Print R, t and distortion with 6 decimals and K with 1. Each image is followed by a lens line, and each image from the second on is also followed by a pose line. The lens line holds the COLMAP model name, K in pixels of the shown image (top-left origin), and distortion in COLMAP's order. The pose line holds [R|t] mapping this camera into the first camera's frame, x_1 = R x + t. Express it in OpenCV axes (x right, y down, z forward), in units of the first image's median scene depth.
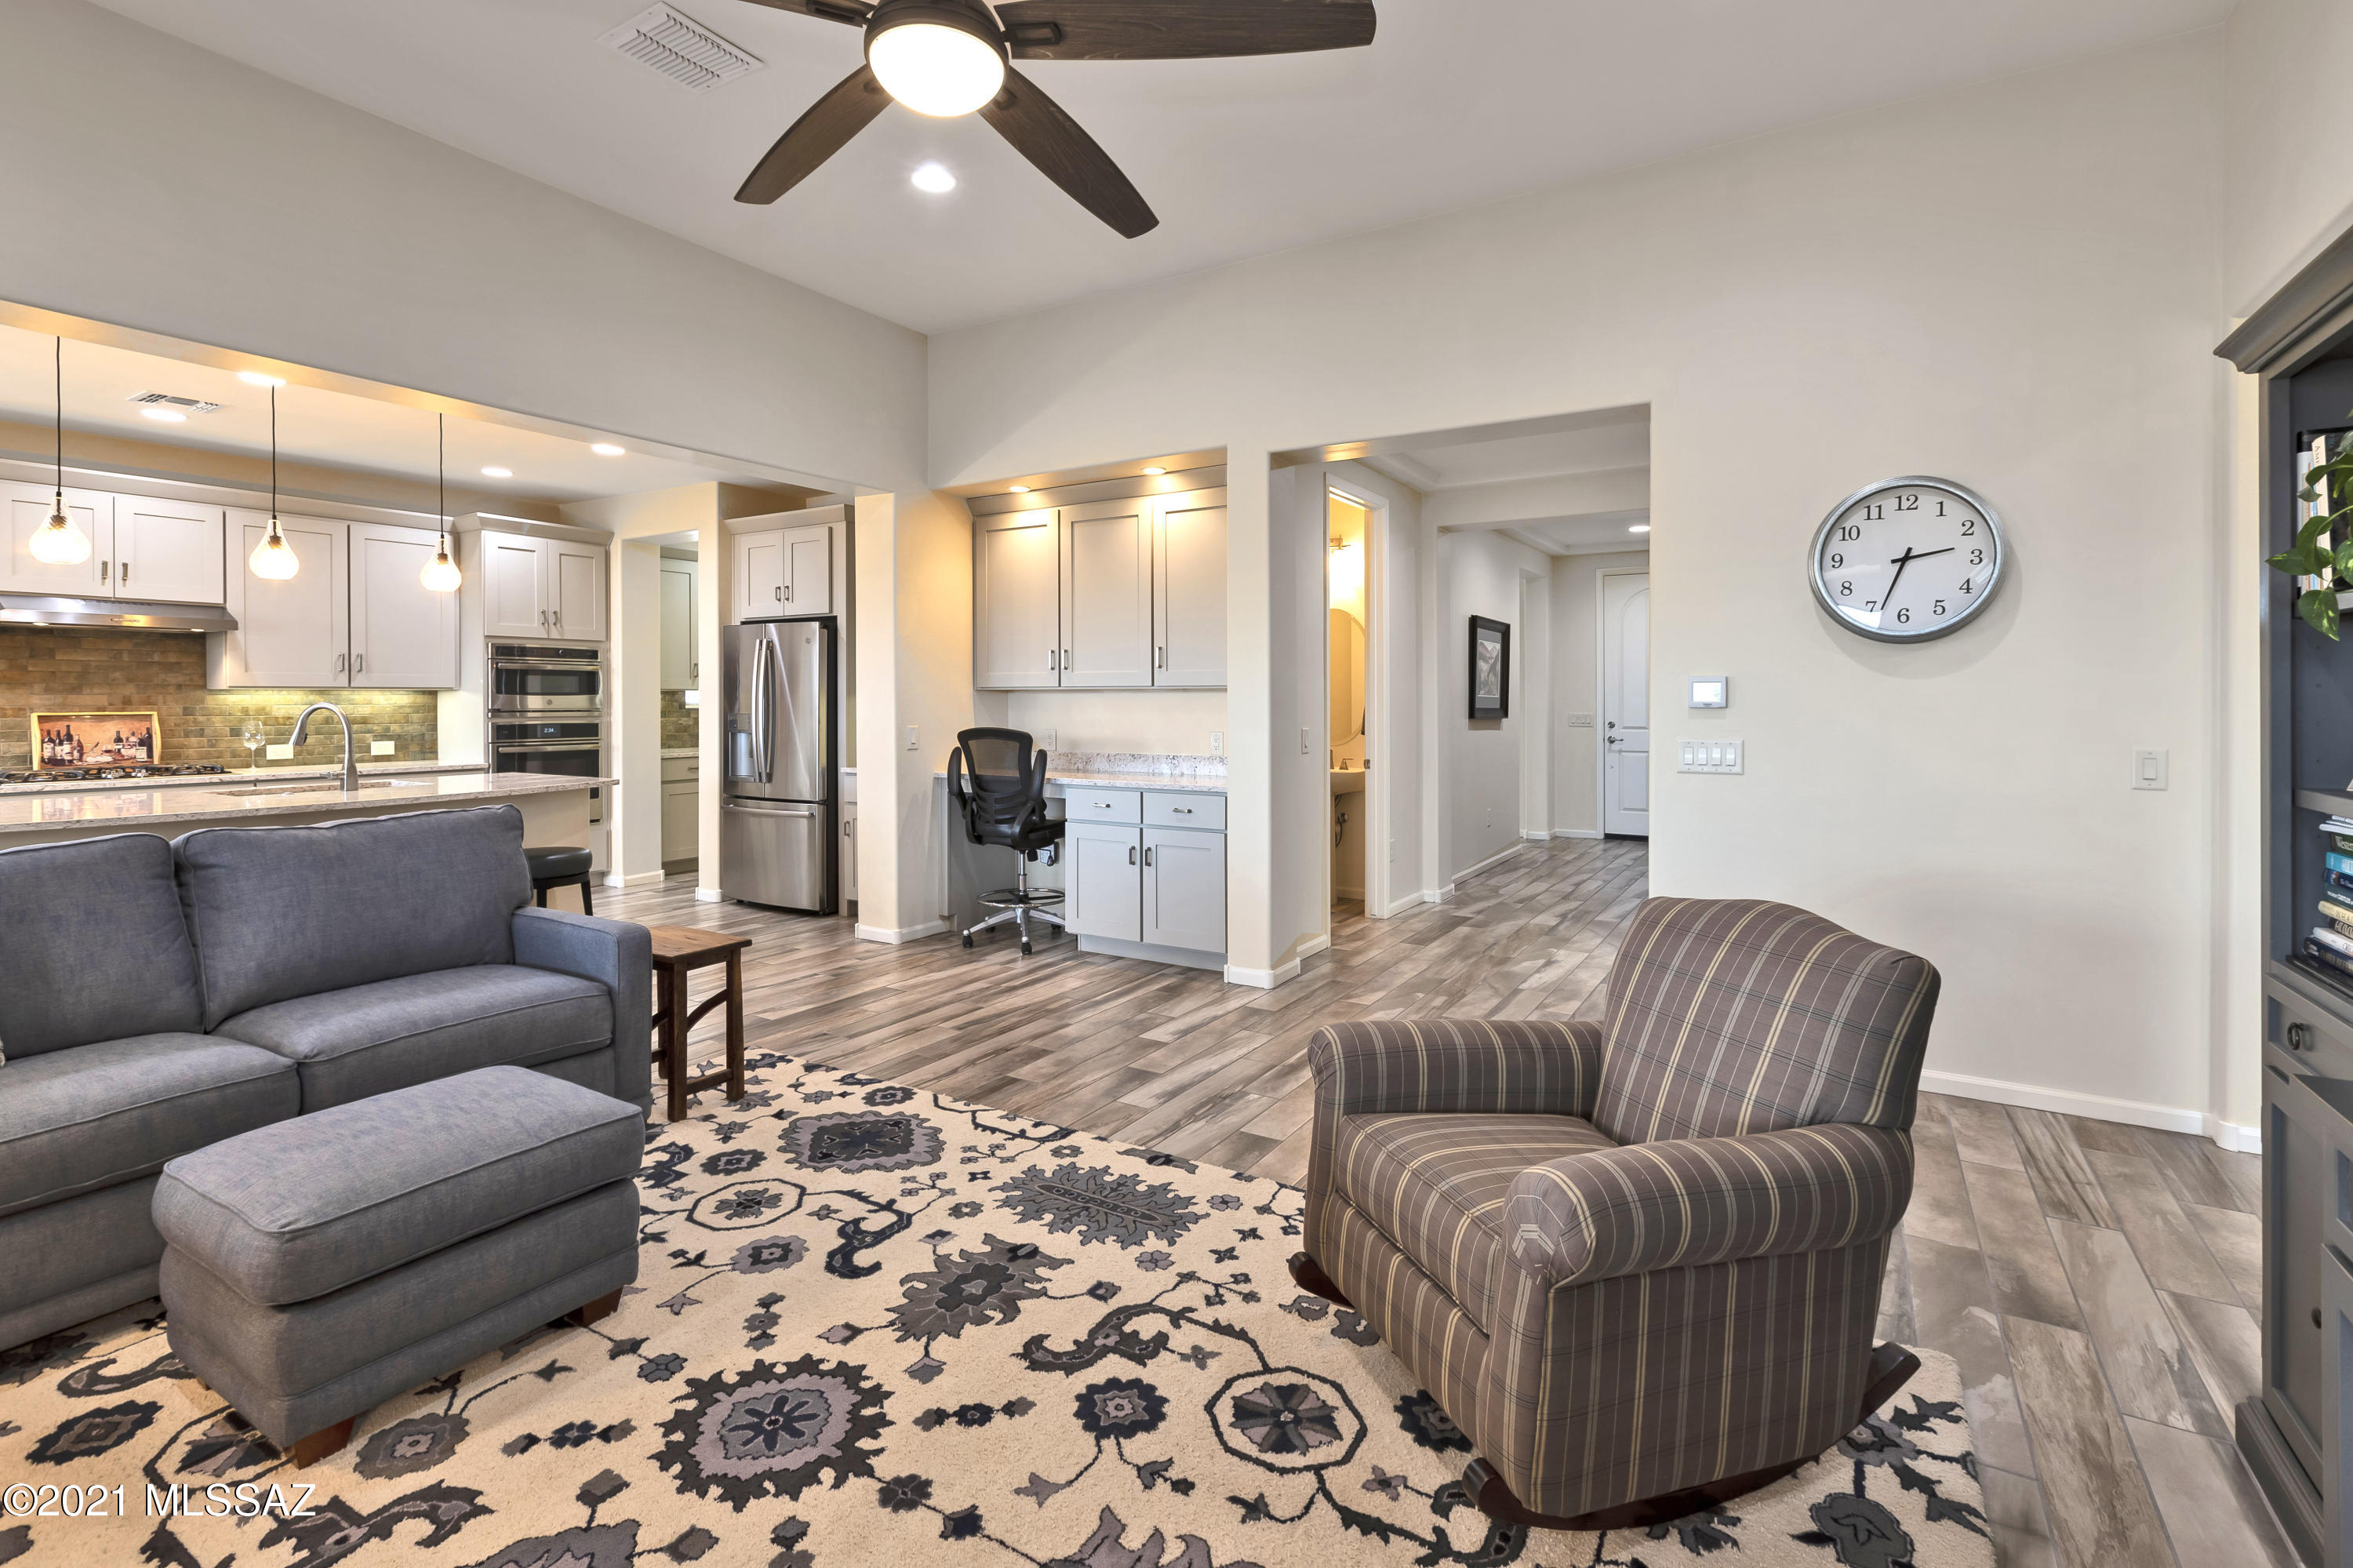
lens RADIAL K [[1082.4, 0, 1125.7], [0, 1082.4, 699.6], [0, 0, 1]] dist [-0.000981, -0.000771]
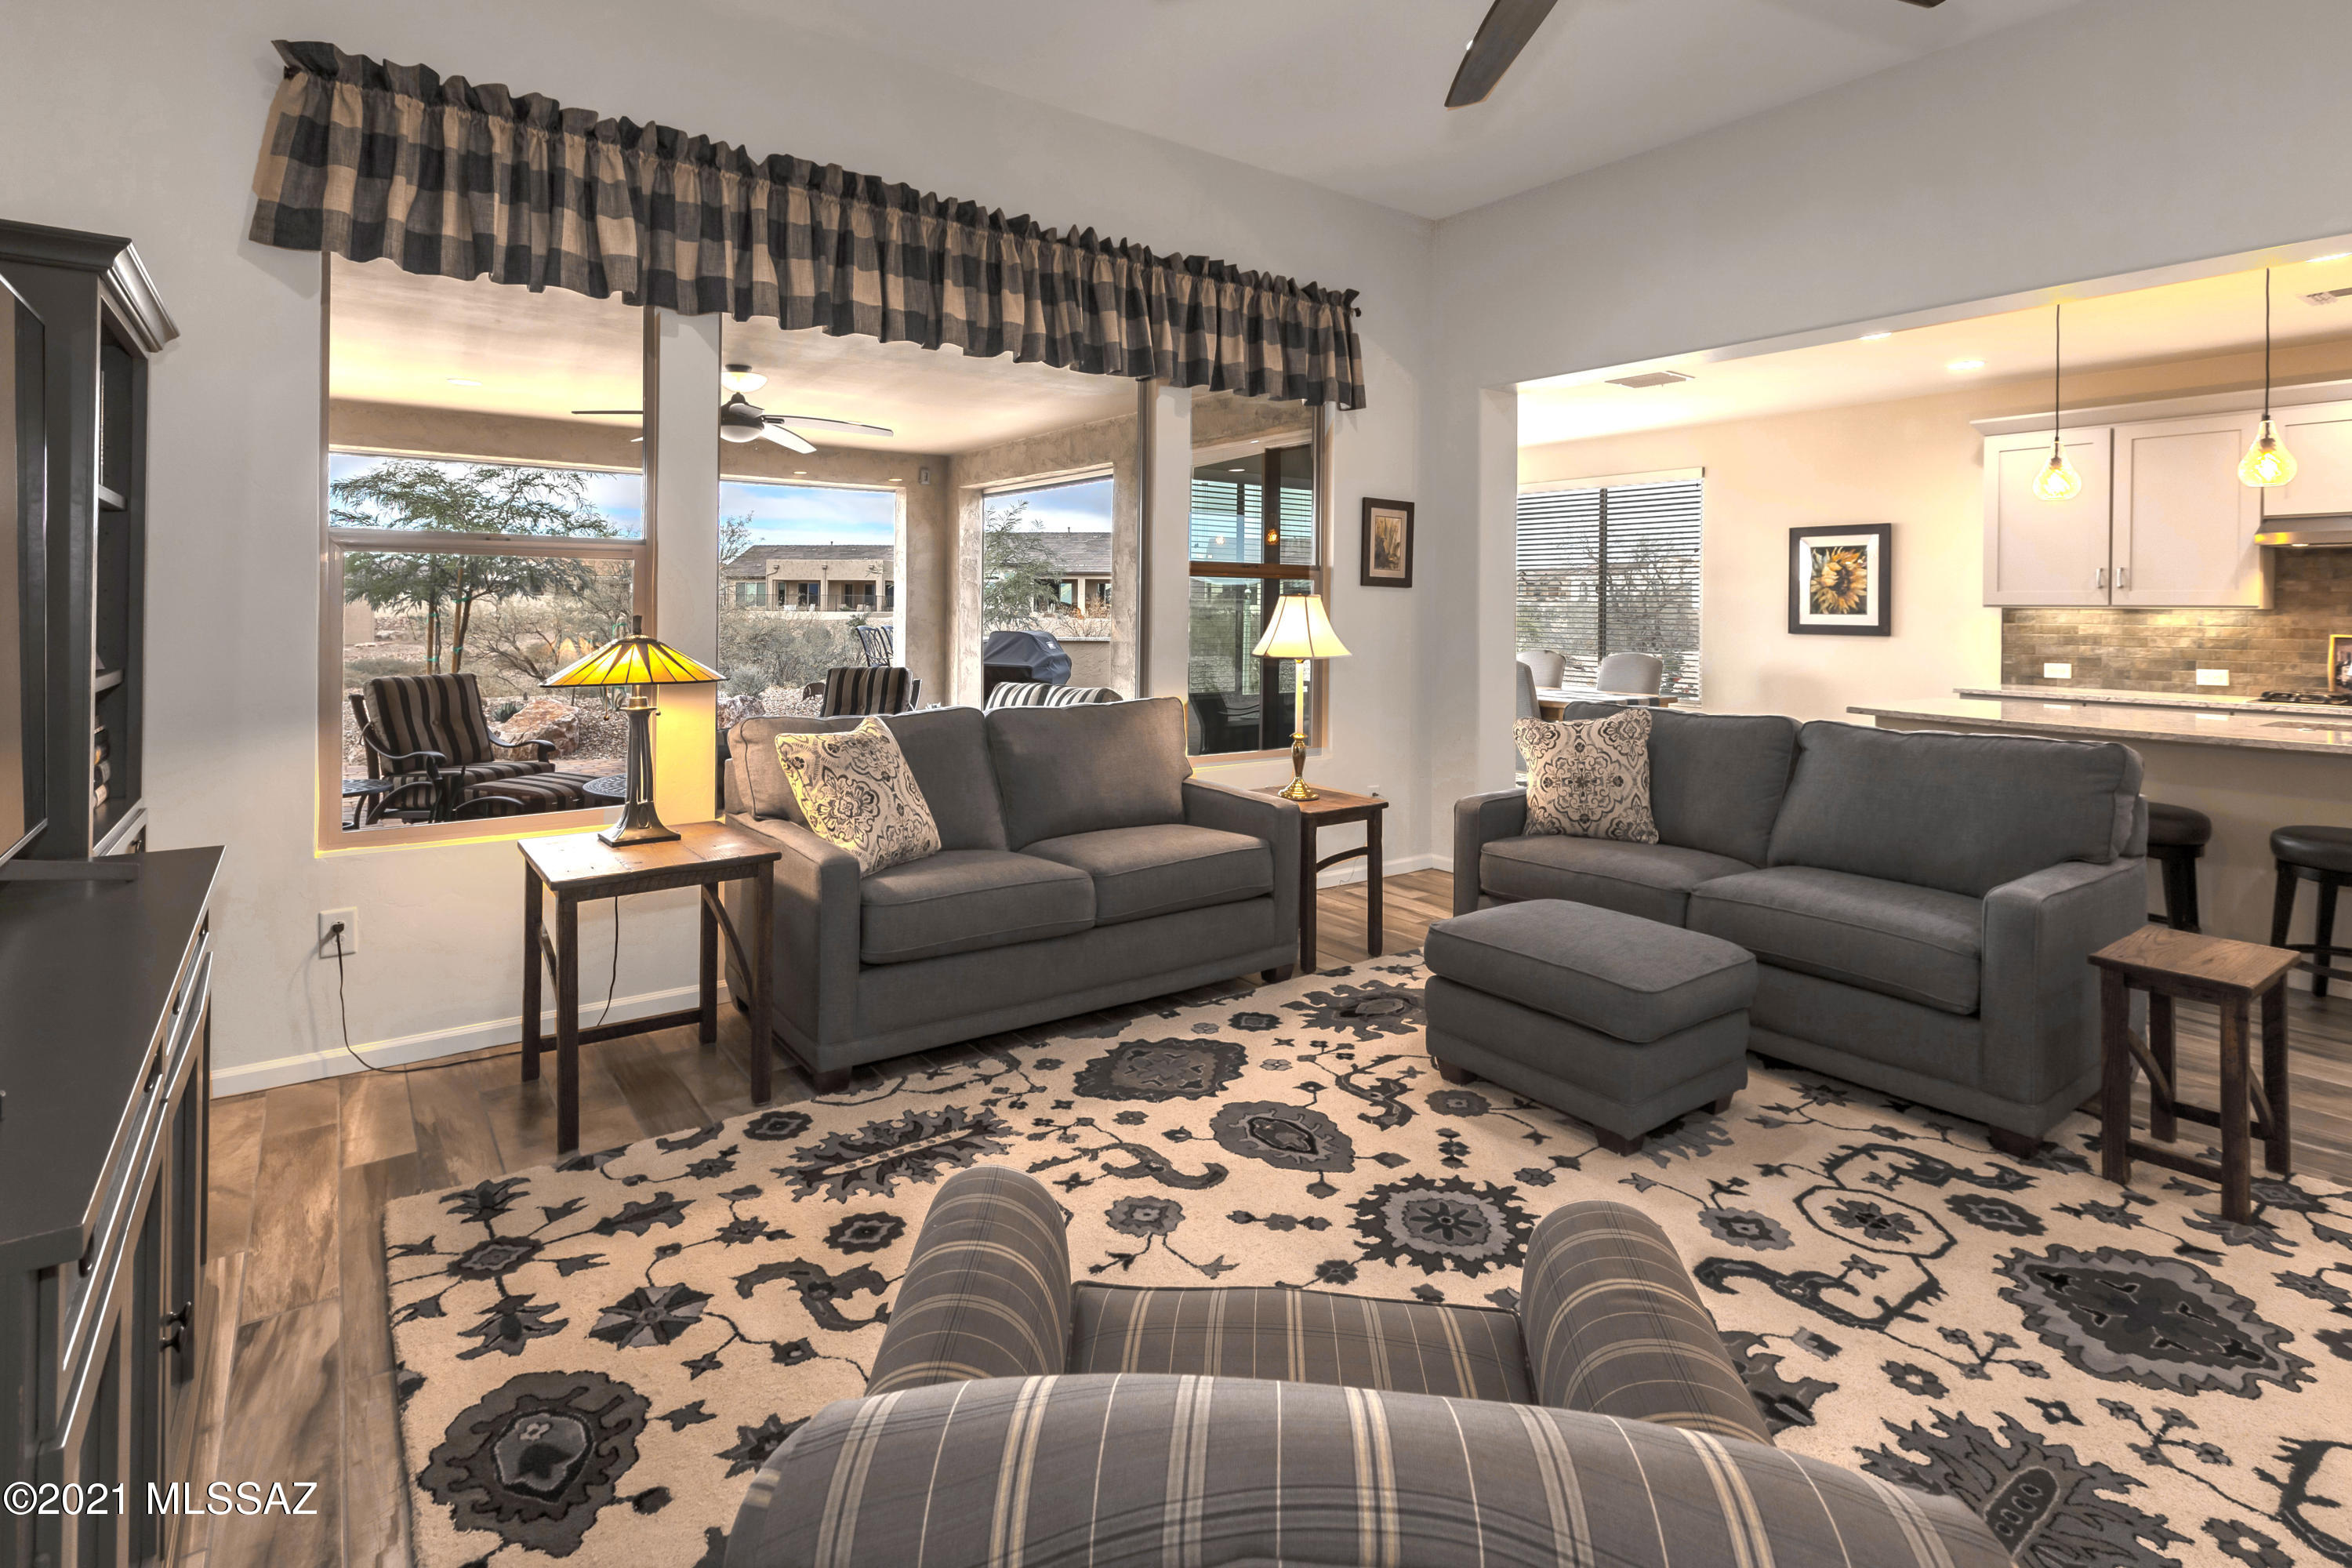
lens RADIAL K [[1135.6, 0, 1218.4], [0, 1135.6, 618.9], [0, 0, 1]] dist [0.003621, -0.001767]
pose [[-0.318606, 0.007533, -0.947857, 0.671520], [-0.010244, 0.999883, 0.011390, -0.007813], [0.947832, 0.013339, -0.318492, 0.819409]]
